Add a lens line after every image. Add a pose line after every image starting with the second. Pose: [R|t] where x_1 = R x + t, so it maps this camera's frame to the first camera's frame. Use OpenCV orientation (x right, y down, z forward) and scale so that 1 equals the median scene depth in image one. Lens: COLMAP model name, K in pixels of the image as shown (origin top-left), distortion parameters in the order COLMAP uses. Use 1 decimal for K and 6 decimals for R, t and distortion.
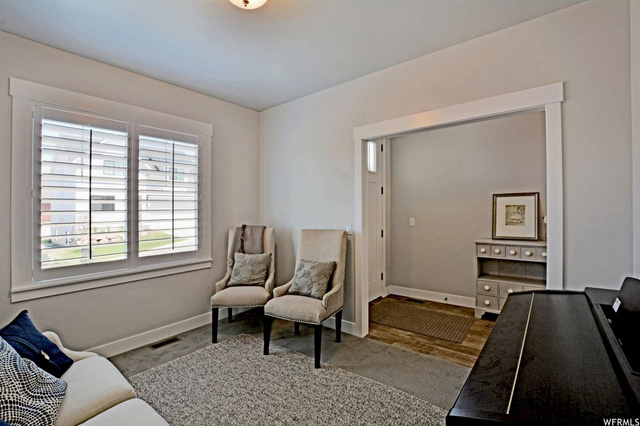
lens RADIAL K [[283.1, 0, 320.8], [0, 283.1, 211.2], [0, 0, 1]] dist [-0.024935, 0.001962]
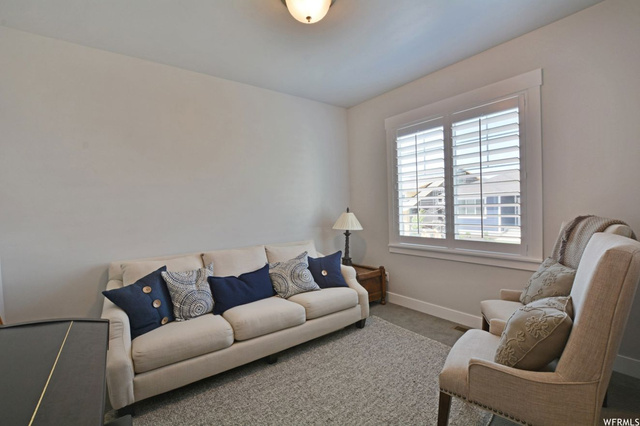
lens RADIAL K [[283.1, 0, 324.0], [0, 283.1, 210.7], [0, 0, 1]] dist [-0.024935, 0.001962]
pose [[-0.224288, 0.036274, -0.973848, 0.517830], [0.028558, 0.999122, 0.030638, 0.007841], [0.974104, -0.020940, -0.225127, 0.781713]]
